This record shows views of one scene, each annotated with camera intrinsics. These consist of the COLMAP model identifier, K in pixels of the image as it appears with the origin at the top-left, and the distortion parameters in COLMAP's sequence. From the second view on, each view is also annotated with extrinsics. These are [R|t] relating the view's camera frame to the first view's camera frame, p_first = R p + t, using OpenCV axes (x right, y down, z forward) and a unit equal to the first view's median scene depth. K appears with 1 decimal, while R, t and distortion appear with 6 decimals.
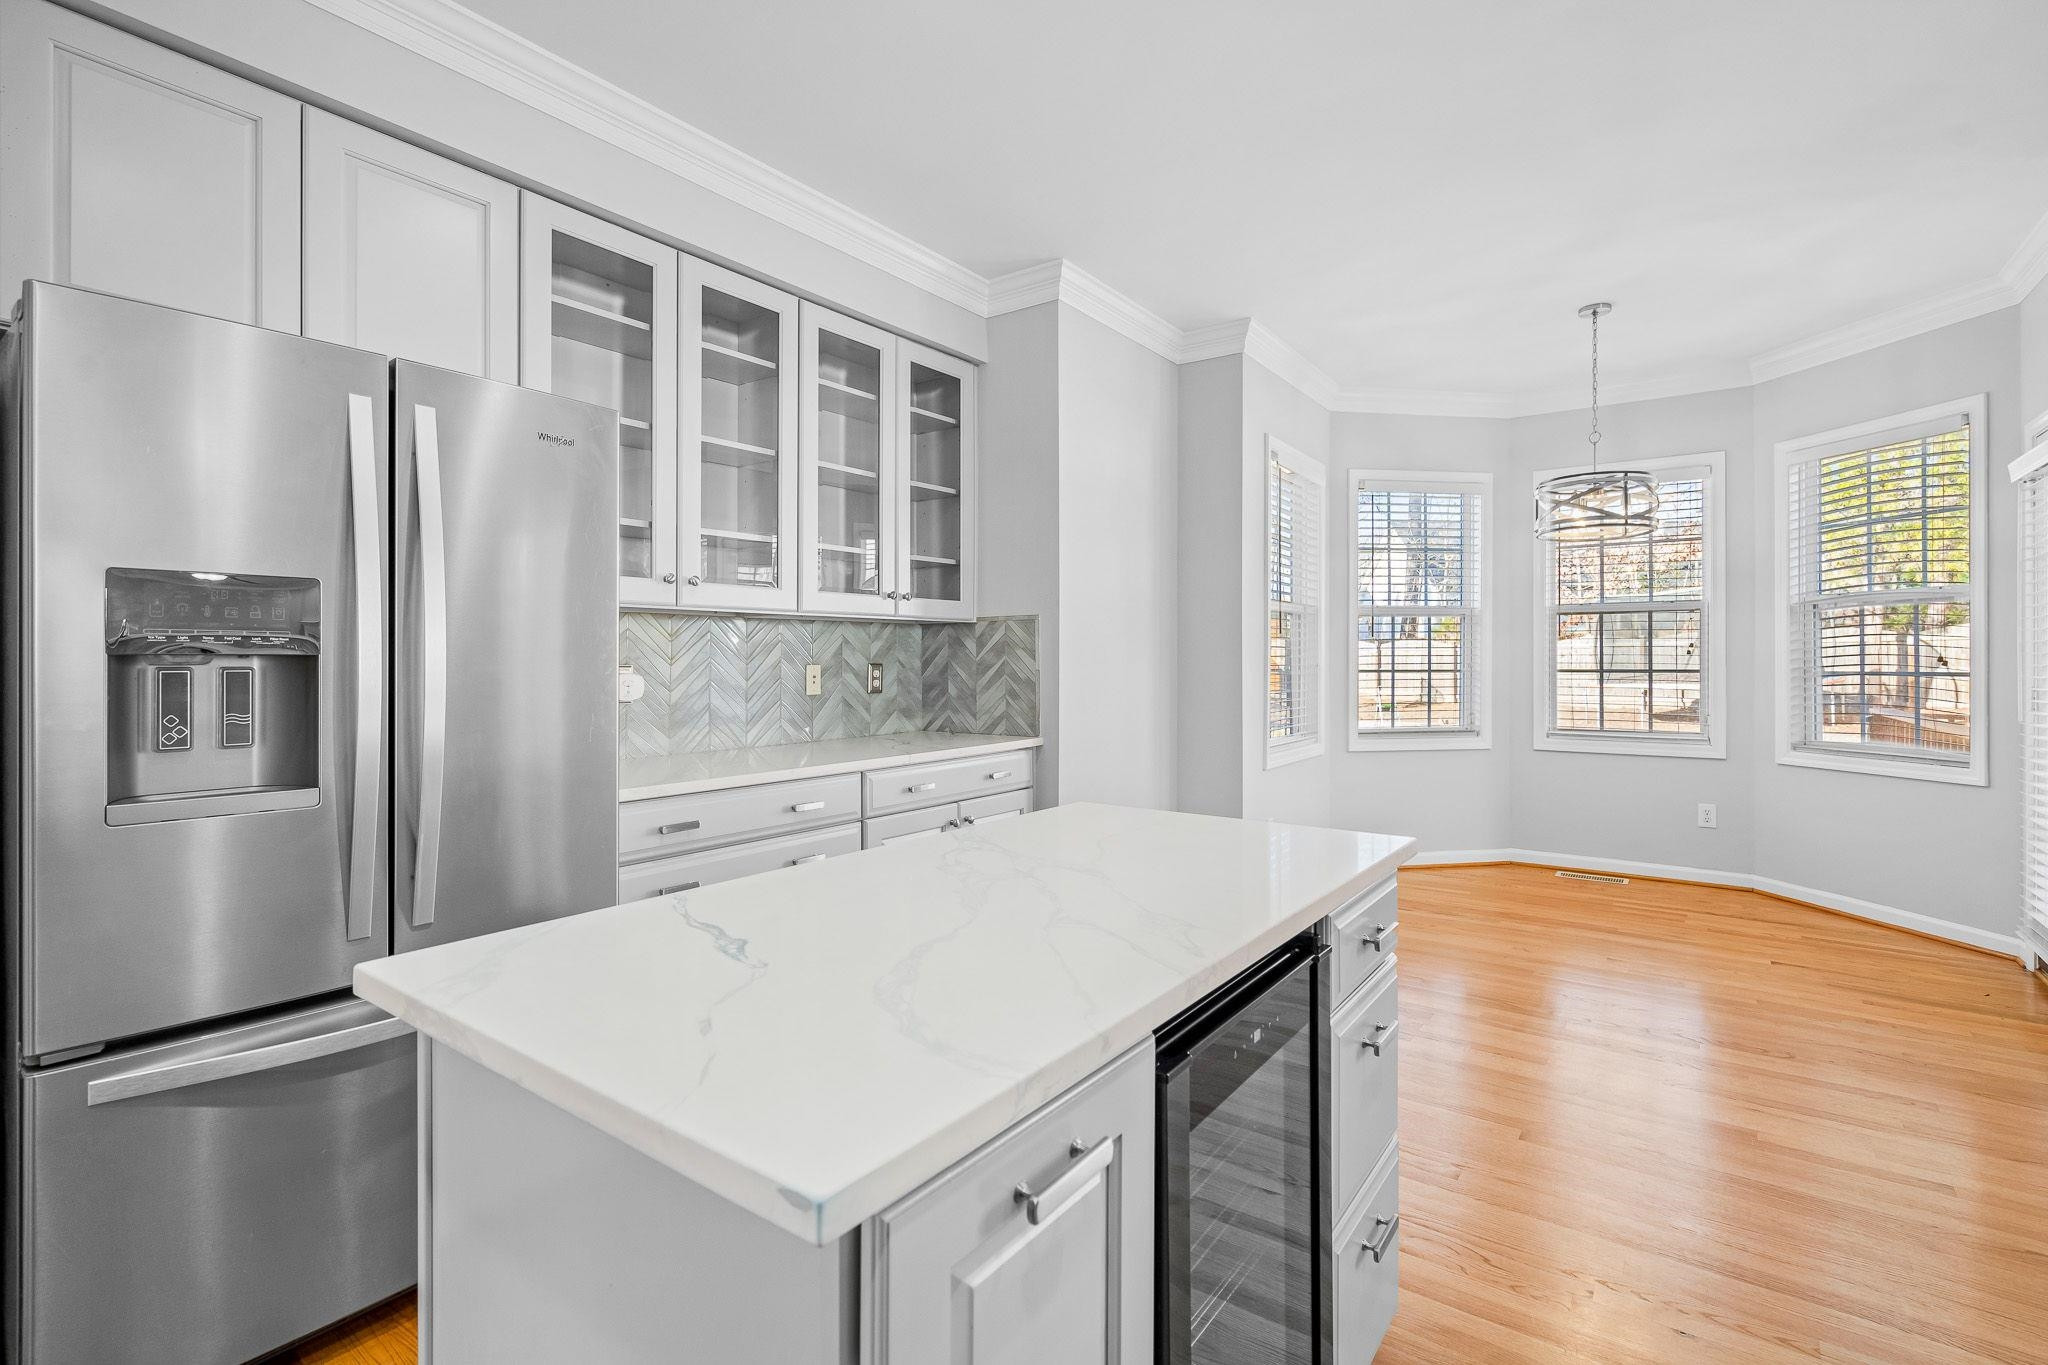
lens RADIAL K [[934.6, 0, 1021.9], [0, 934.6, 669.4], [0, 0, 1]] dist [-0.009470, 0.002293]
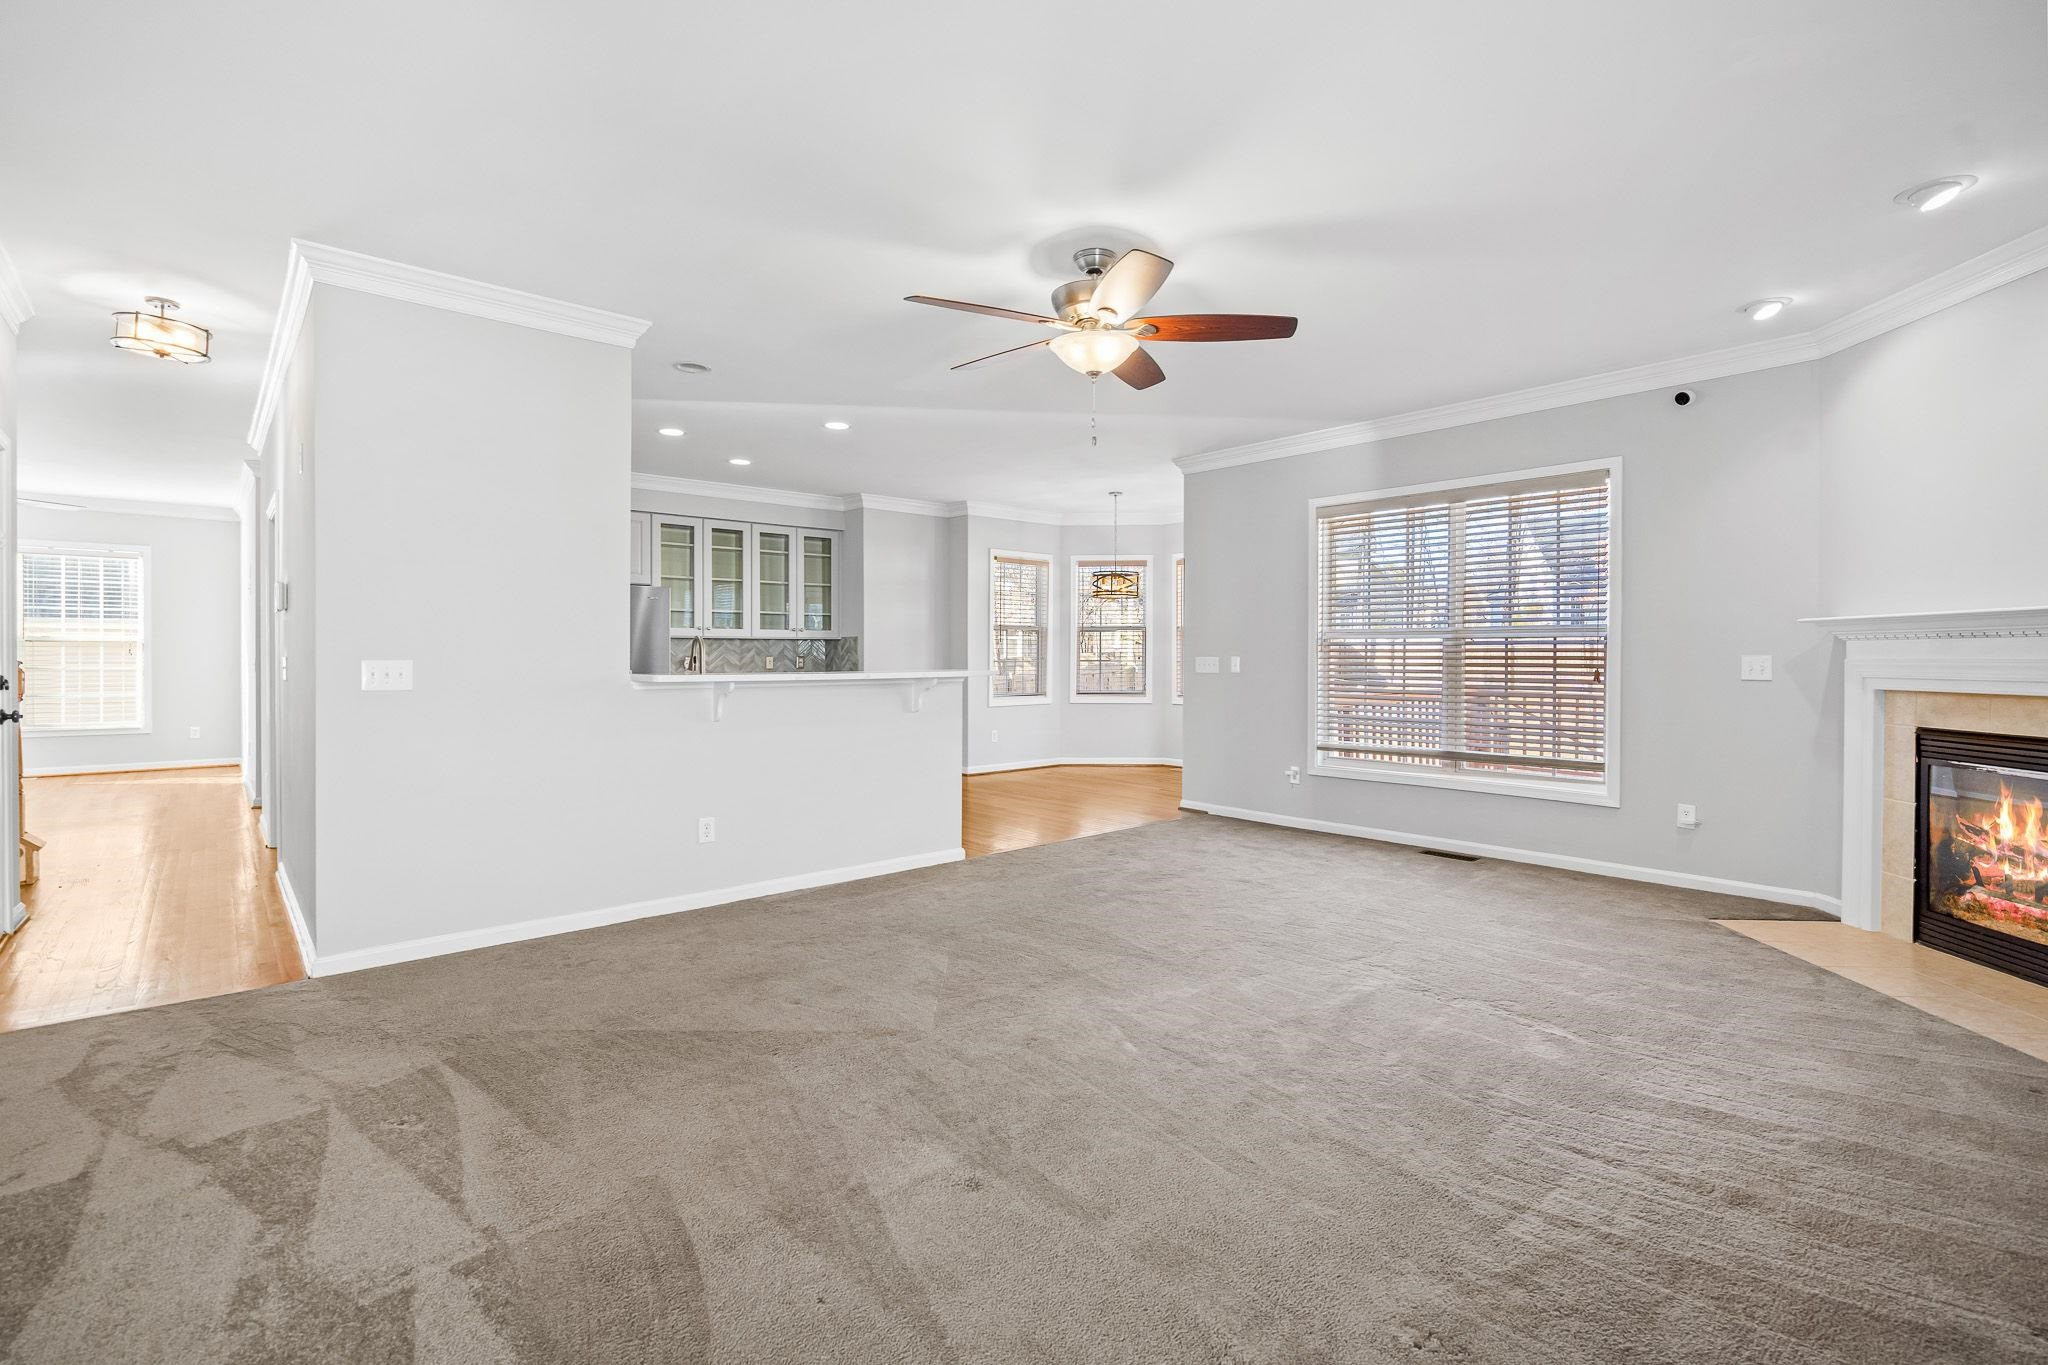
lens RADIAL K [[934.6, 0, 1022.6], [0, 934.6, 669.3], [0, 0, 1]] dist [-0.009470, 0.002293]
pose [[0.976476, 0.006722, -0.215521, 0.851660], [-0.004559, 0.999934, 0.010535, 0.000111], [0.215578, -0.009304, 0.976442, -1.136999]]
